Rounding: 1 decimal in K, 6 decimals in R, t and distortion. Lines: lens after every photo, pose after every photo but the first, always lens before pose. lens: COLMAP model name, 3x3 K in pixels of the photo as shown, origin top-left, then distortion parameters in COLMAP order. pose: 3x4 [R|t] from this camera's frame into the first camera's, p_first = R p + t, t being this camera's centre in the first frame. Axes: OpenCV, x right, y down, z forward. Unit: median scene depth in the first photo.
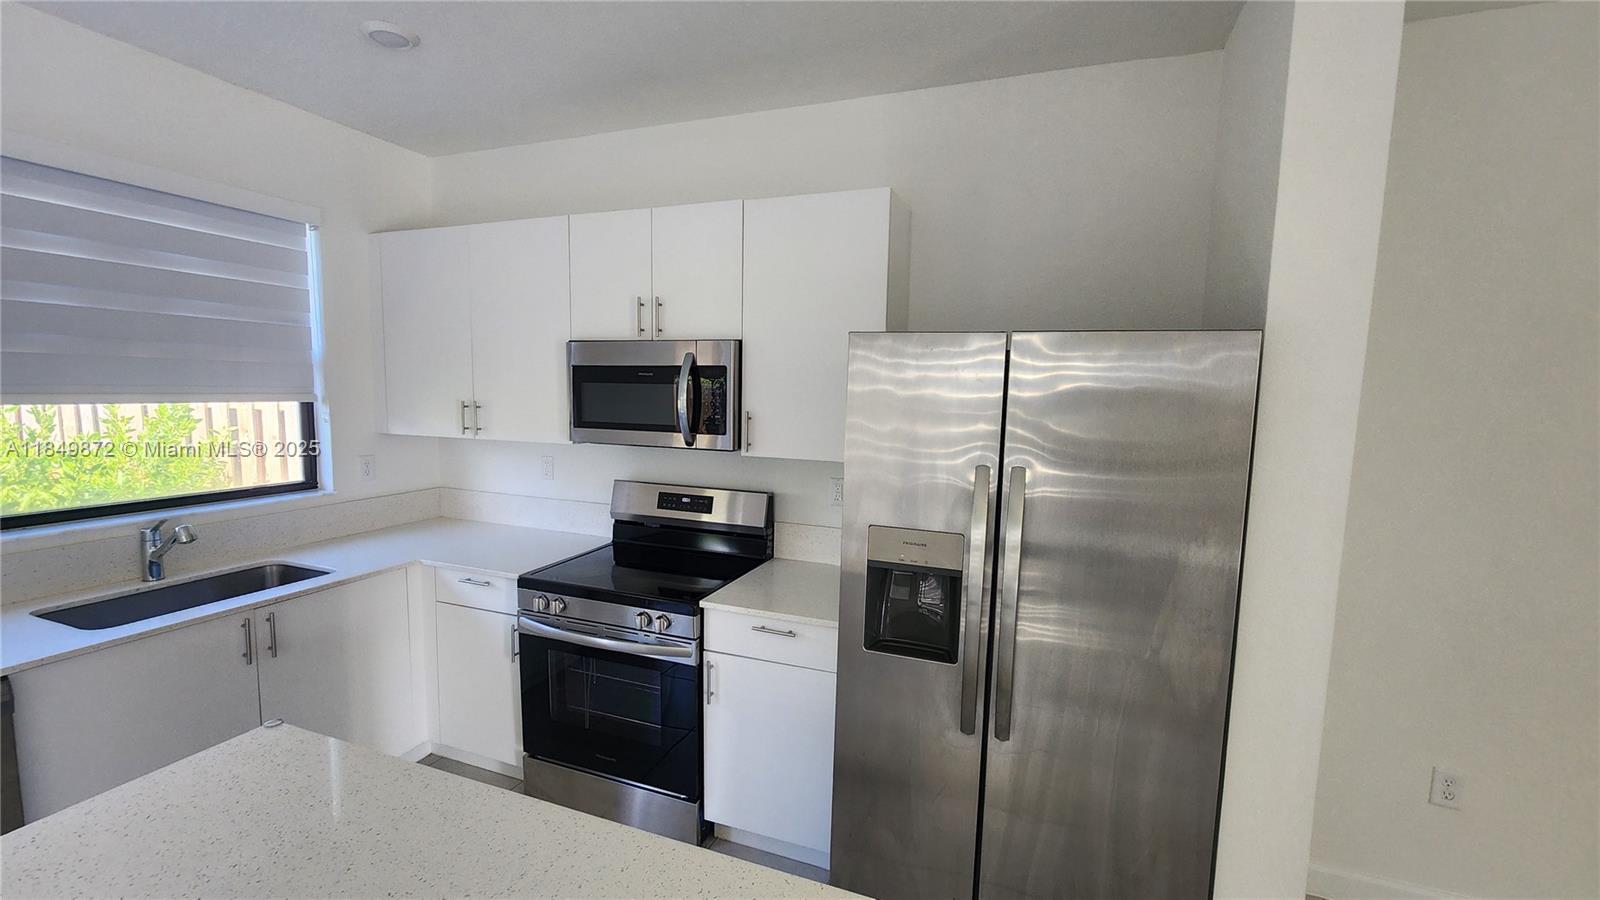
lens RADIAL K [[658.8, 0, 802.2], [0, 658.8, 455.3], [0, 0, 1]] dist [0.001997, 0.000322]
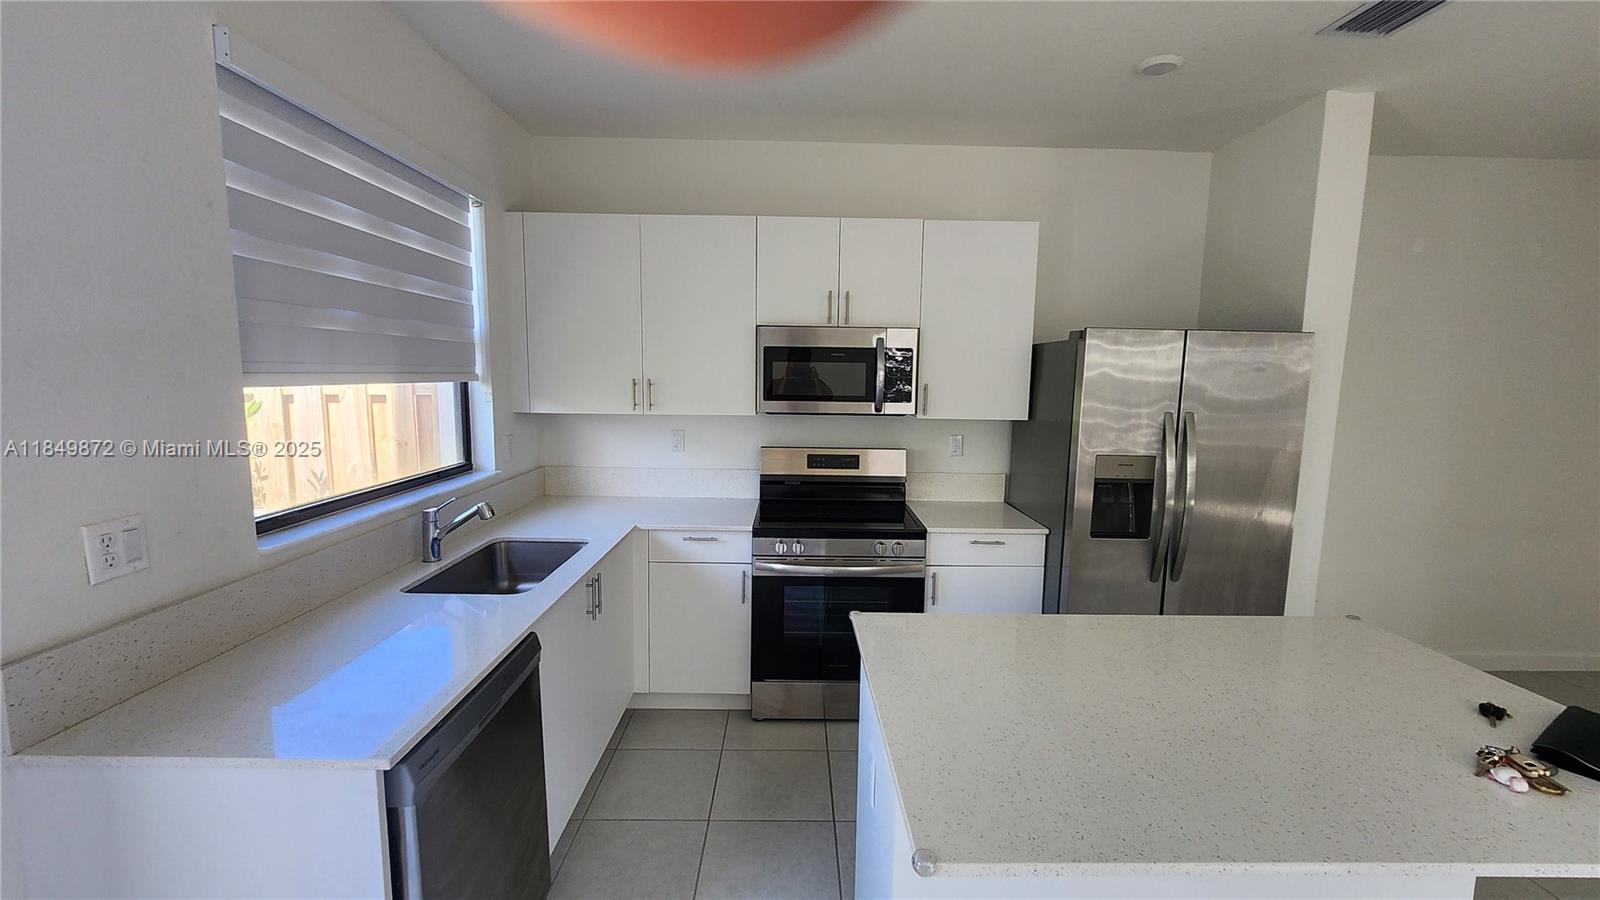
lens RADIAL K [[658.8, 0, 802.2], [0, 658.8, 455.3], [0, 0, 1]] dist [0.001997, 0.000322]
pose [[0.927949, -0.053084, 0.368908, -0.752324], [0.041927, 0.998390, 0.038201, 0.013423], [-0.370342, -0.019981, 0.928681, -0.111864]]
